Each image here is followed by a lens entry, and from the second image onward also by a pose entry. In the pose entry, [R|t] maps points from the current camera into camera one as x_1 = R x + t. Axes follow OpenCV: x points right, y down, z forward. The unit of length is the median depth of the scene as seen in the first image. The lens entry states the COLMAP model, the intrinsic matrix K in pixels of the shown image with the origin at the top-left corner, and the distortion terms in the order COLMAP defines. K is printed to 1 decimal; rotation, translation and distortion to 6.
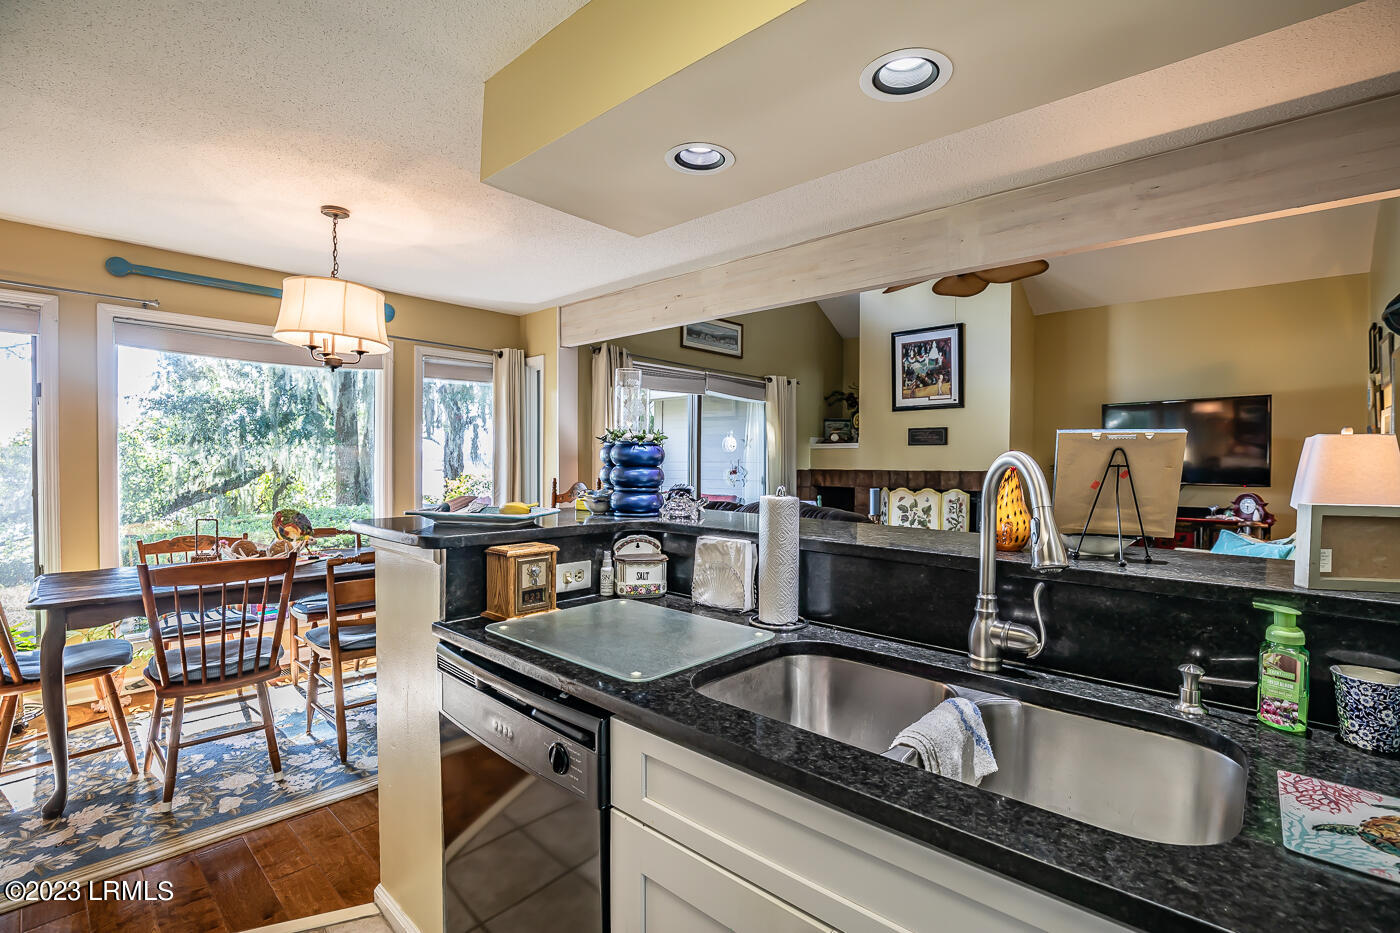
lens RADIAL K [[648.6, 0, 719.3], [0, 648.6, 472.4], [0, 0, 1]] dist [-0.034692, -0.000027]
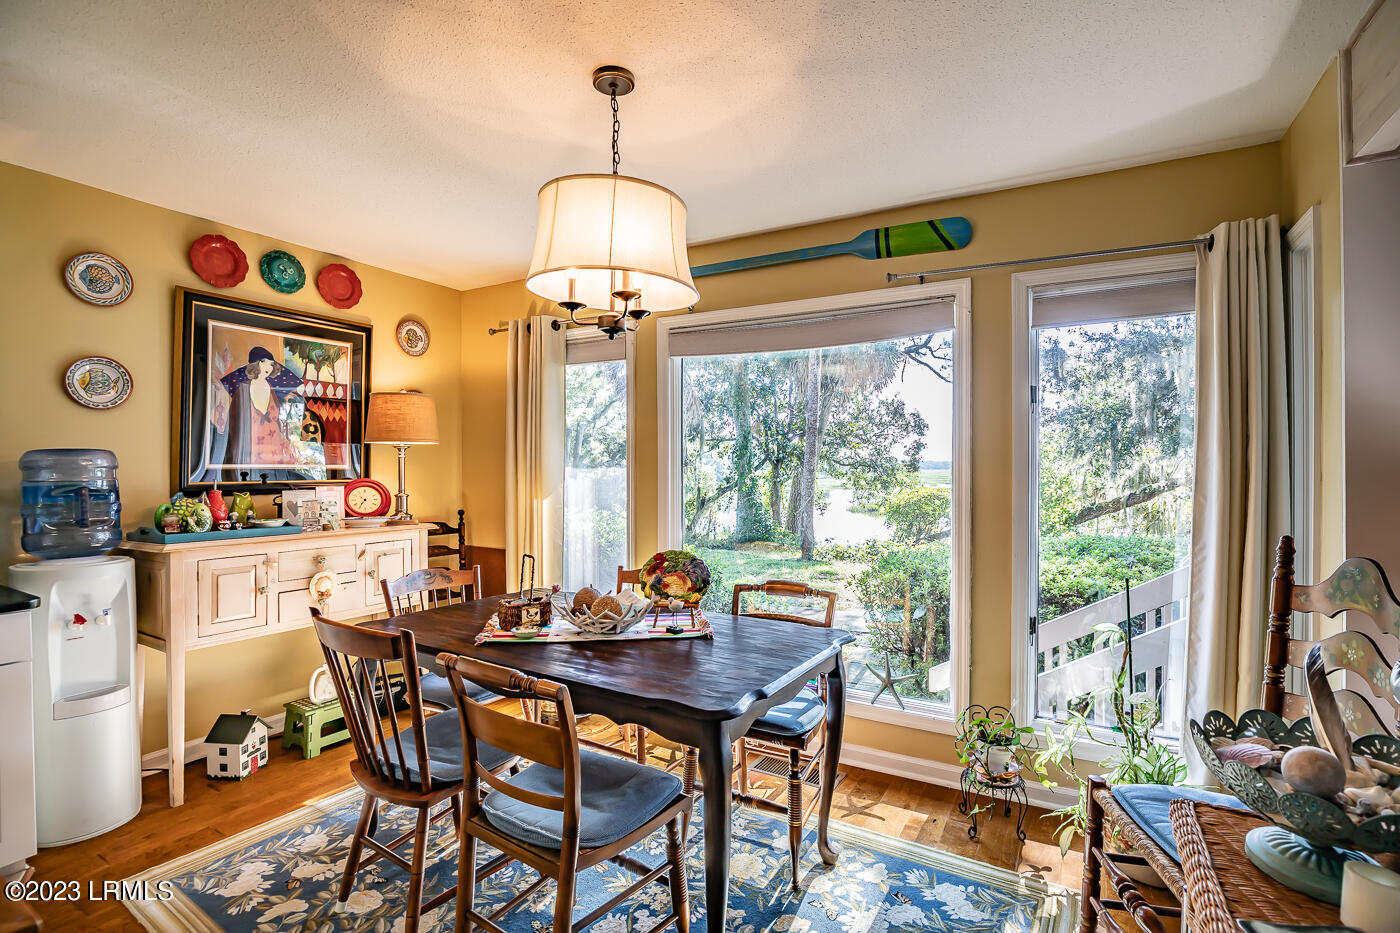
lens RADIAL K [[643.1, 0, 711.8], [0, 643.1, 468.6], [0, 0, 1]] dist [-0.023573, 0.000040]
pose [[0.209307, -0.003423, -0.977844, 0.009002], [-0.019929, 0.999771, -0.007766, -0.013756], [0.977647, 0.021113, 0.209191, 0.451262]]
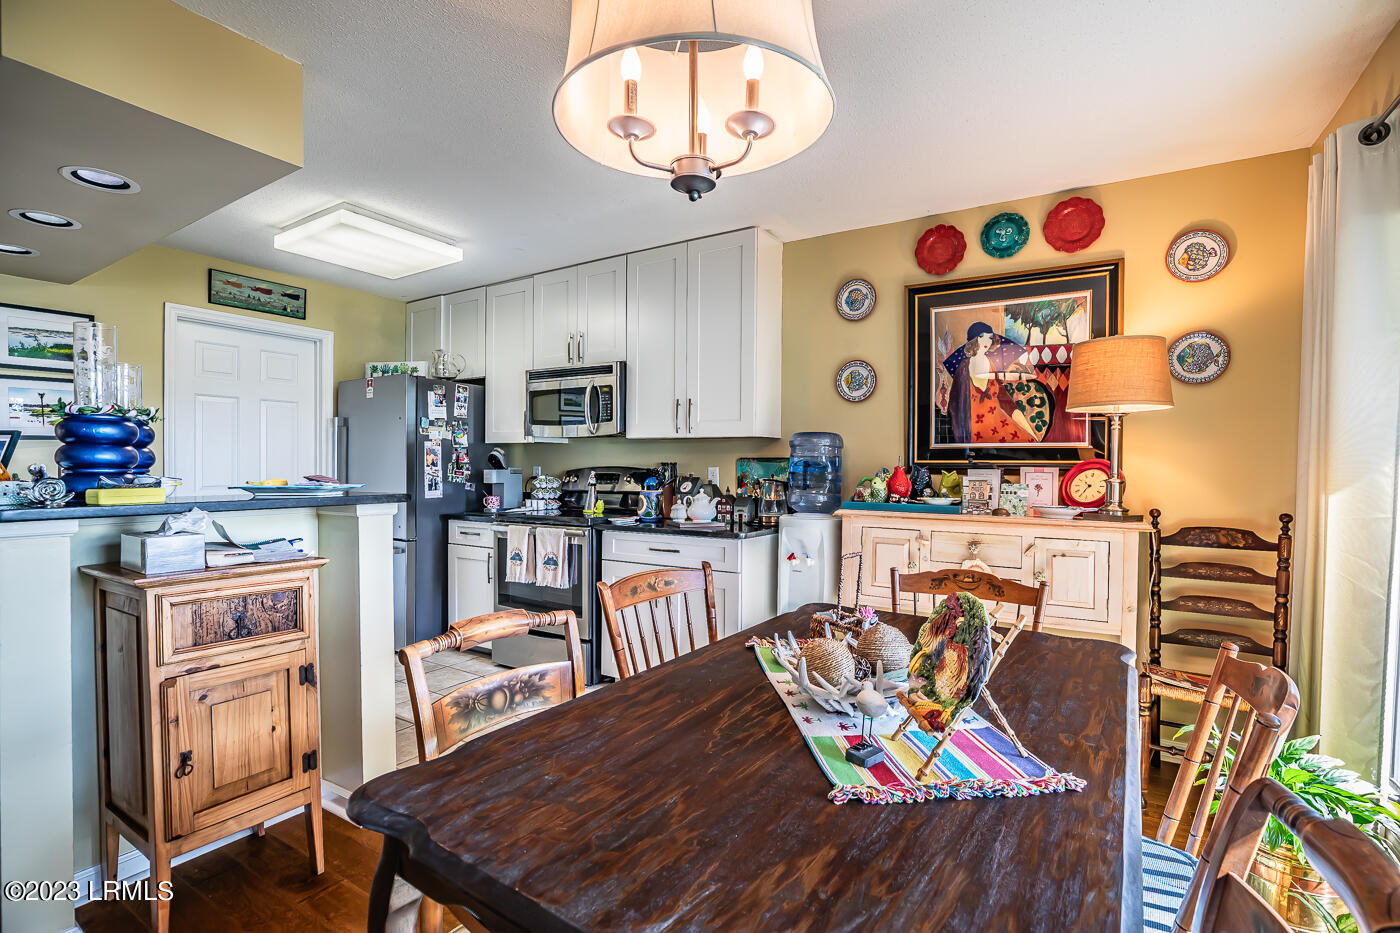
lens RADIAL K [[638.1, 0, 712.8], [0, 638.1, 472.4], [0, 0, 1]] dist [-0.034087, 0.005037]
pose [[-0.985058, -0.010544, -0.171898, -0.259249], [-0.015900, 0.999429, 0.029811, -0.003224], [0.171485, 0.032099, -0.984664, 0.642712]]
